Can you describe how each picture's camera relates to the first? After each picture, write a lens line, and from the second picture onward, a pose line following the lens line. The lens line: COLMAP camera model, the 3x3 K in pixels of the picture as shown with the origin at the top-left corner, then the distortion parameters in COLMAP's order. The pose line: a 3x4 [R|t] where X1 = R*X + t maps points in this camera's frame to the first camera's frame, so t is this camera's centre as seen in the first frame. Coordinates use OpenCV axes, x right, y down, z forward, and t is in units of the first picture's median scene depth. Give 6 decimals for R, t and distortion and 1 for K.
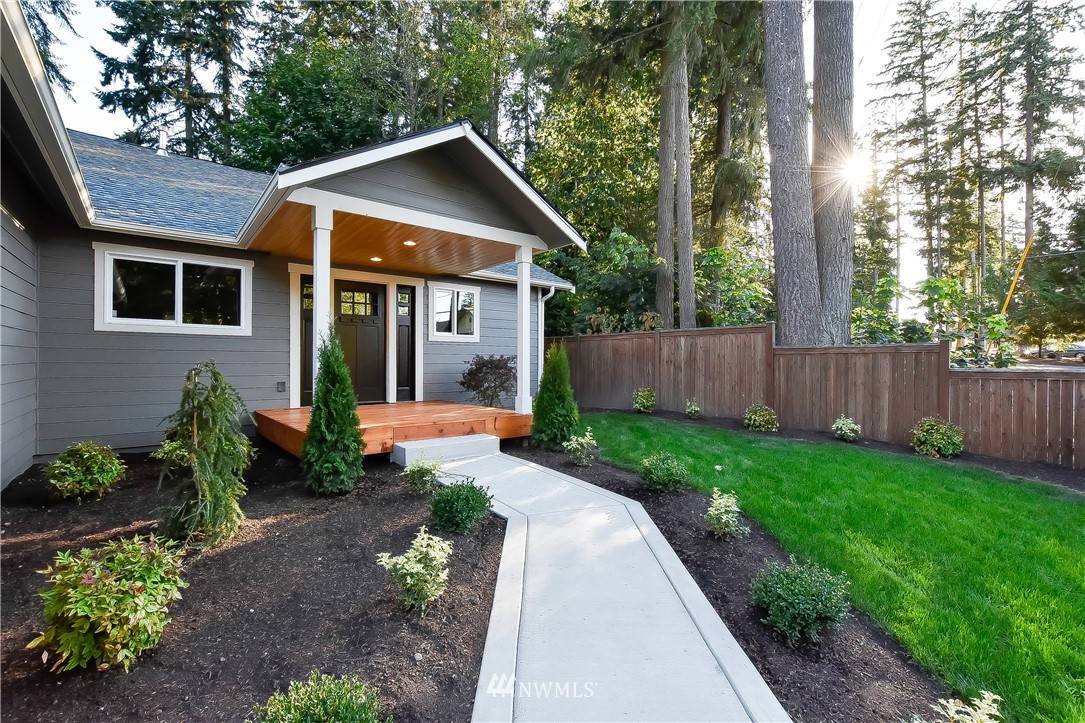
lens RADIAL K [[493.3, 0, 536.8], [0, 493.3, 362.1], [0, 0, 1]] dist [-0.013871, -0.000163]
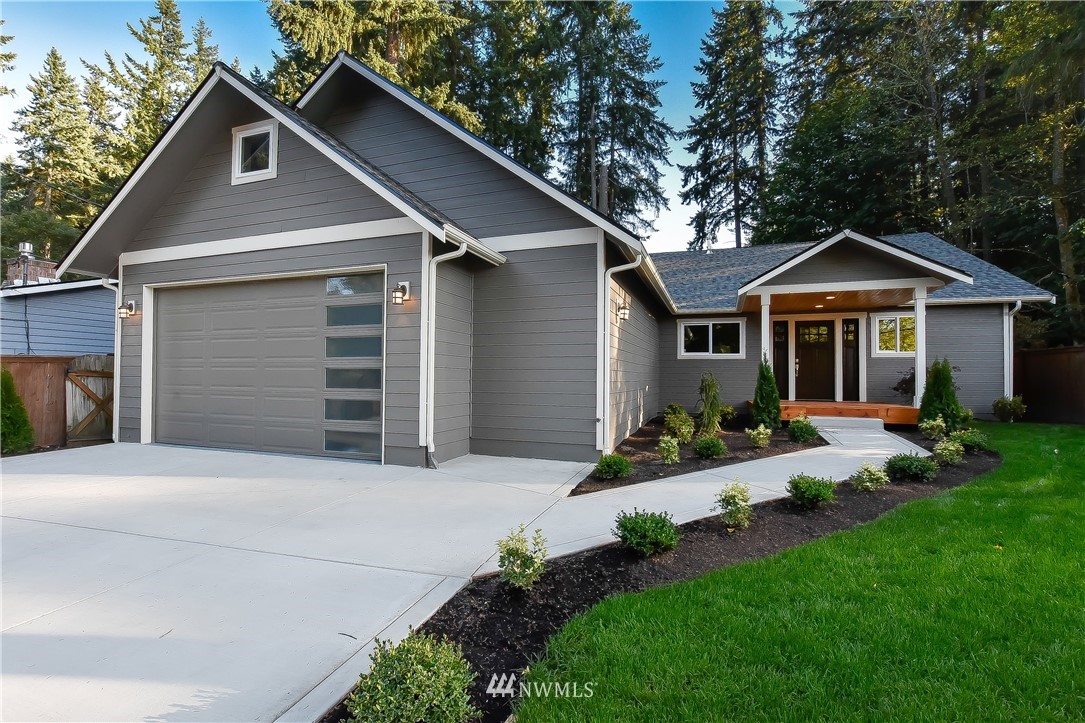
lens RADIAL K [[486.5, 0, 536.0], [0, 486.5, 369.3], [0, 0, 1]] dist [-0.009125, -0.000086]
pose [[0.517279, -0.015064, -0.855684, 0.369670], [-0.004461, 0.999784, -0.020298, 0.017609], [0.855805, 0.014317, 0.517100, -0.394434]]
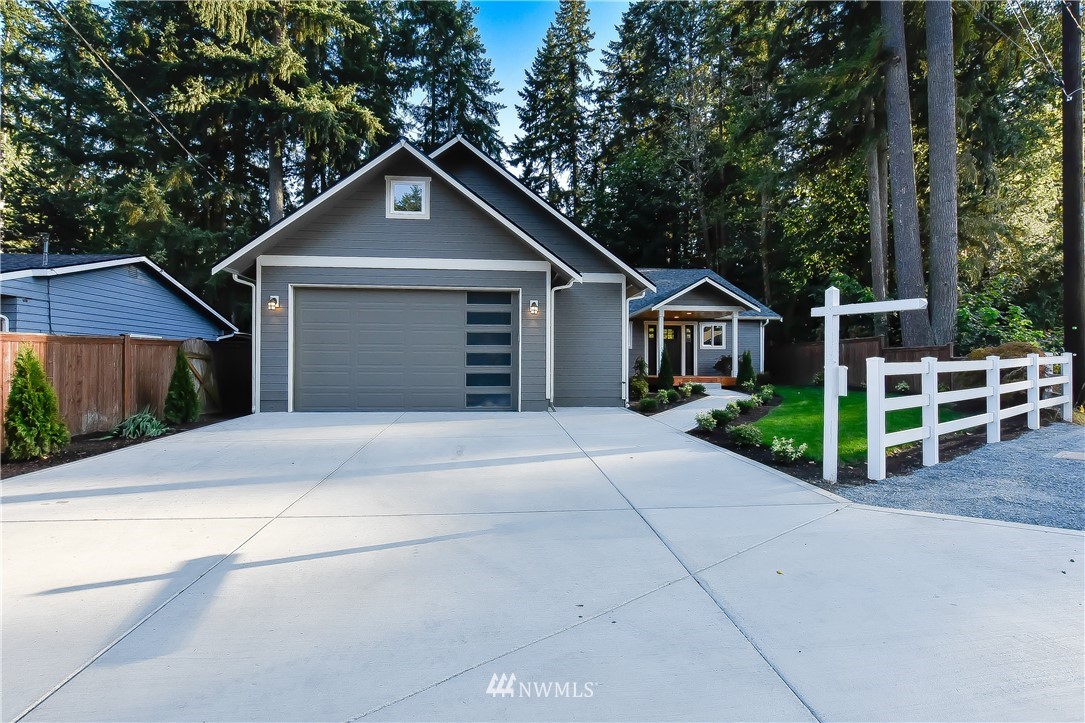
lens RADIAL K [[493.3, 0, 536.8], [0, 493.3, 362.1], [0, 0, 1]] dist [-0.013871, -0.000163]
pose [[0.834743, -0.007447, -0.550590, 0.329407], [0.000636, 0.999921, -0.012561, 0.036450], [0.550640, 0.010135, 0.834681, -1.064507]]
